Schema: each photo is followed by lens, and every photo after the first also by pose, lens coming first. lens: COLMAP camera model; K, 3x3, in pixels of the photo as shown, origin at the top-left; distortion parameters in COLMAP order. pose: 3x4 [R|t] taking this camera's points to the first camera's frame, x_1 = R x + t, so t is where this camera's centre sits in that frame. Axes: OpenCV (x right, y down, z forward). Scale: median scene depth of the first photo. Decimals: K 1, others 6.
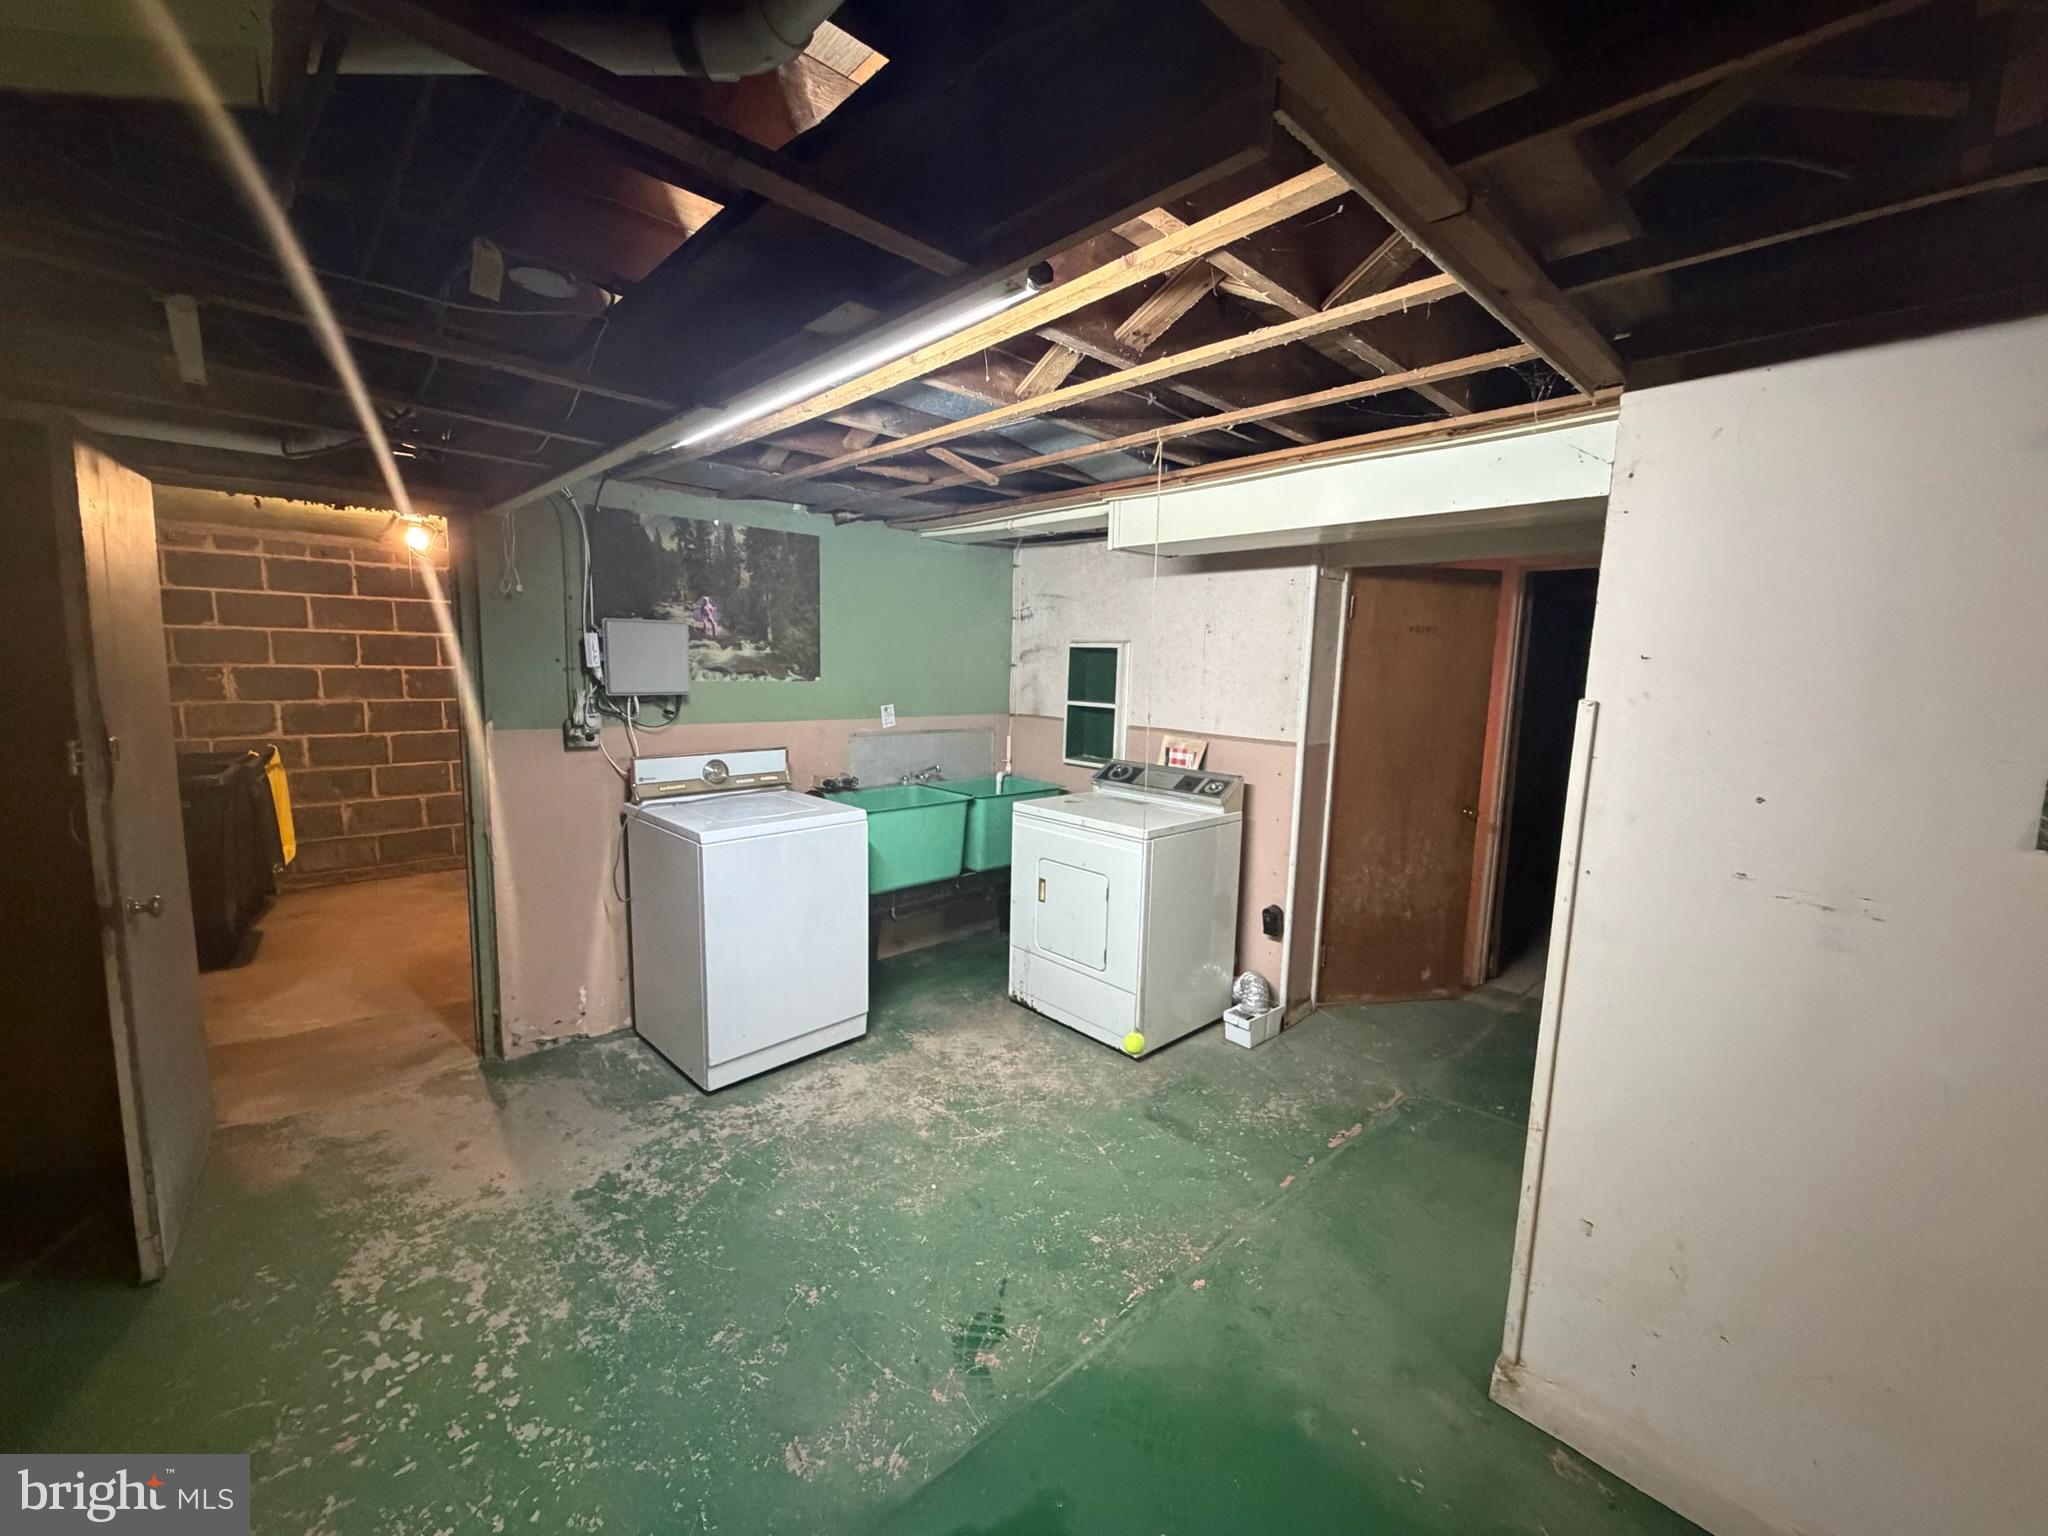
lens RADIAL K [[819.9, 0, 1020.8], [0, 819.9, 762.0], [0, 0, 1]] dist [-0.002675, 0.000118]
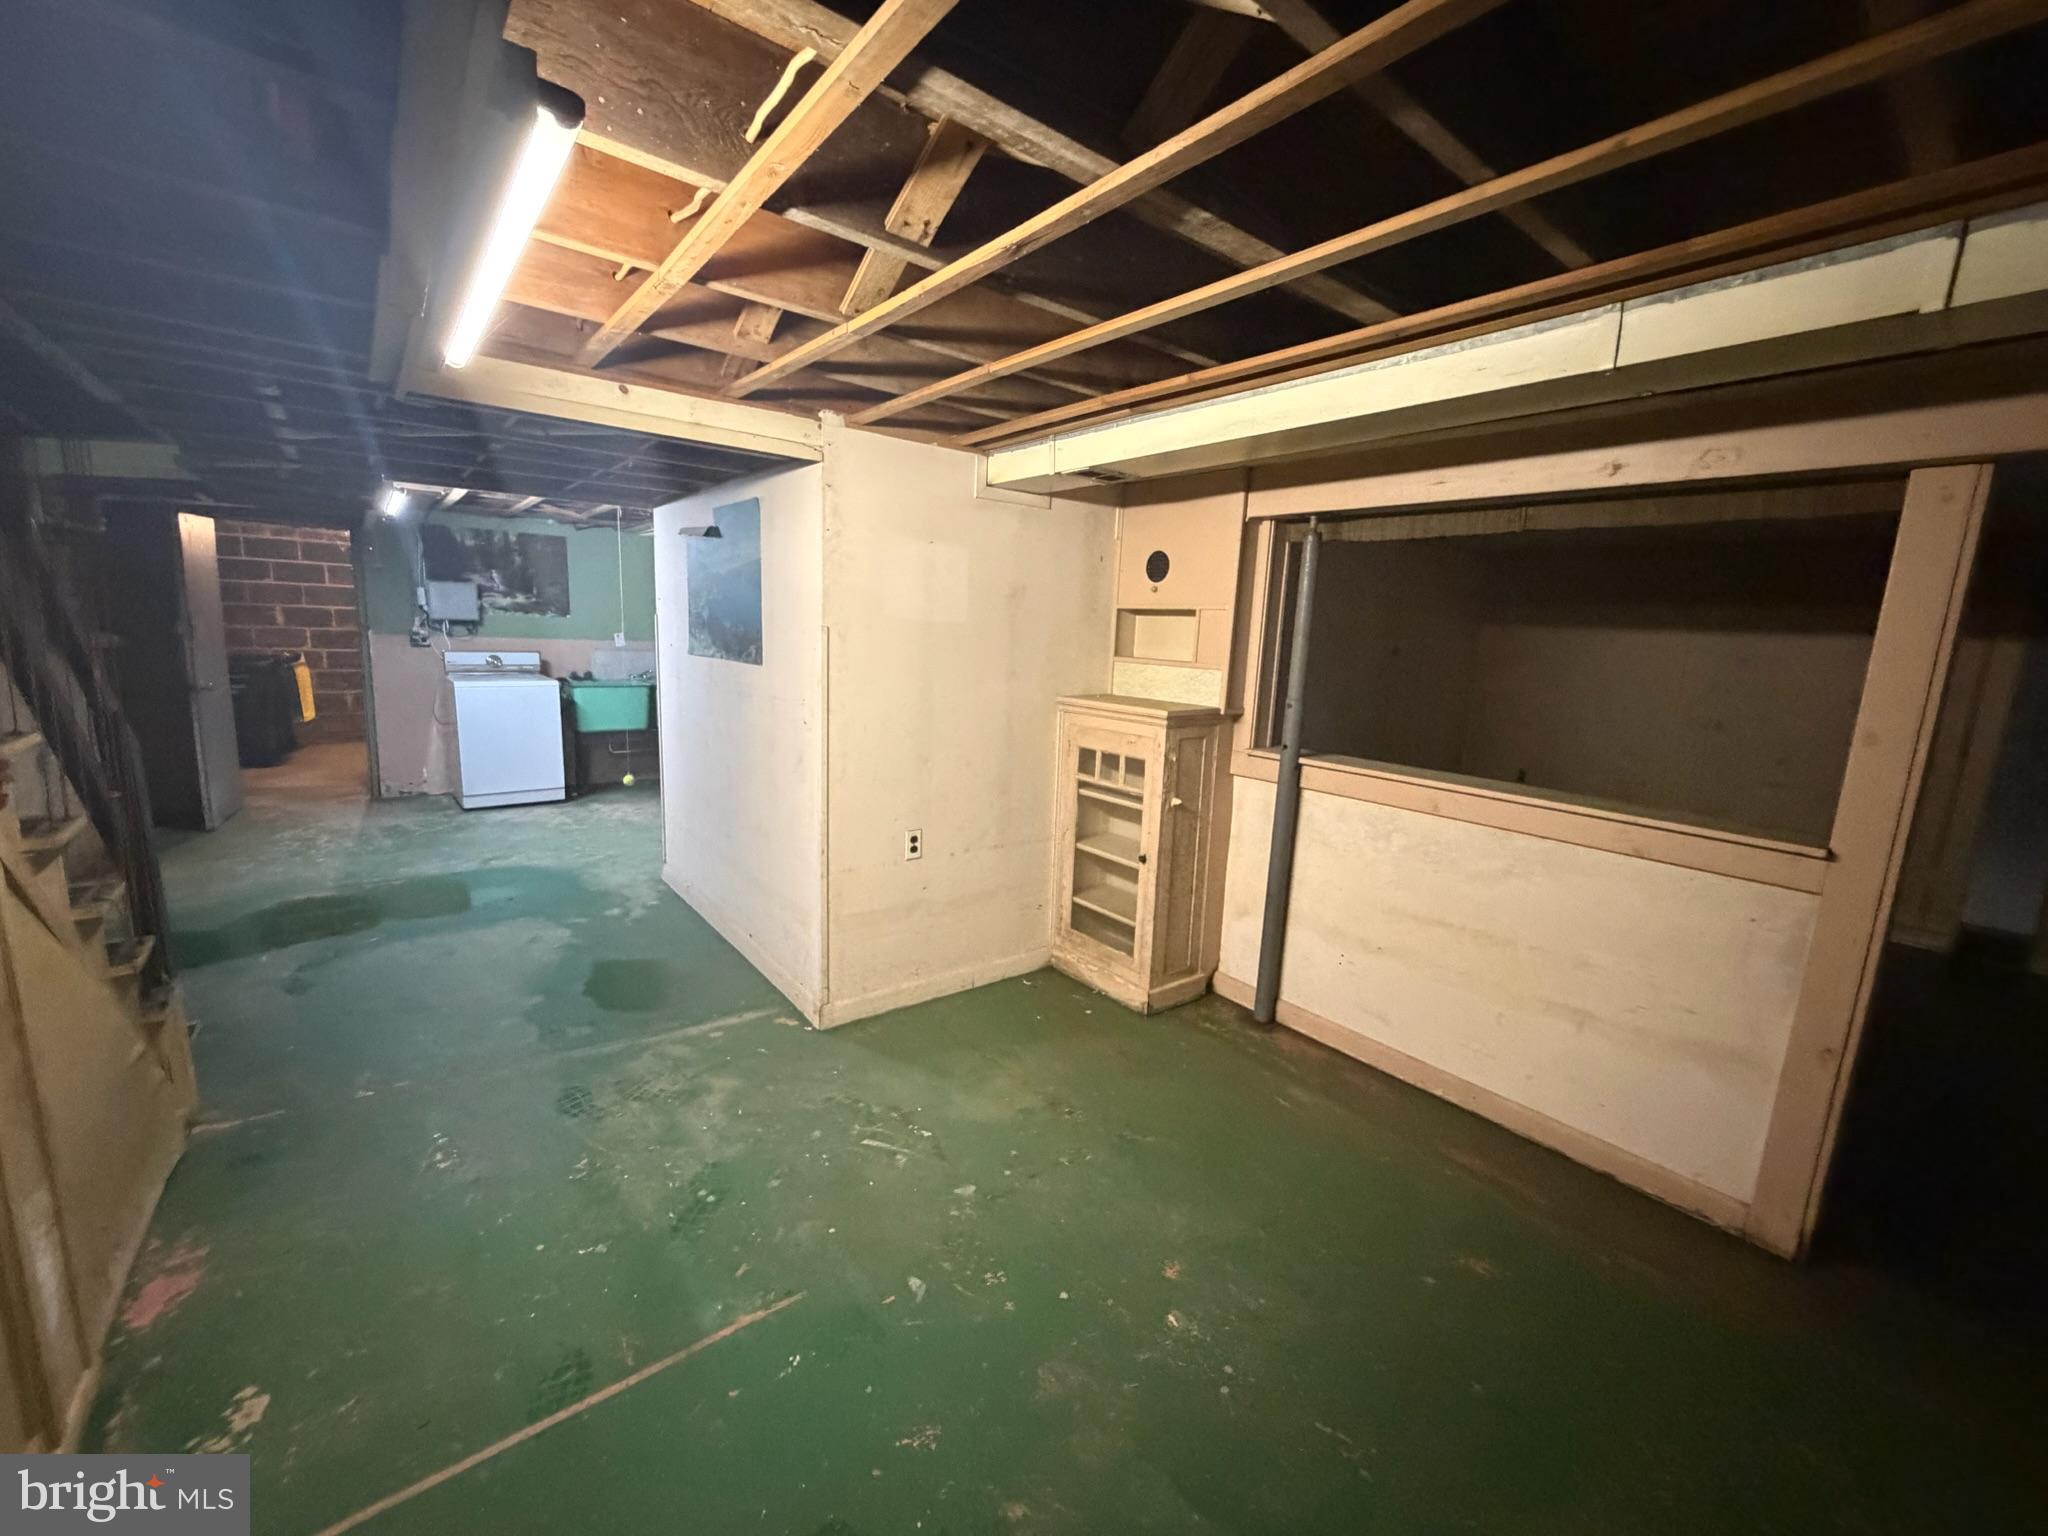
lens RADIAL K [[819.9, 0, 1020.8], [0, 819.9, 762.0], [0, 0, 1]] dist [-0.002675, 0.000118]
pose [[0.995989, 0.033256, -0.083067, 1.024696], [-0.030130, 0.998800, 0.038598, 0.135261], [0.084251, -0.035941, 0.995796, -0.817166]]
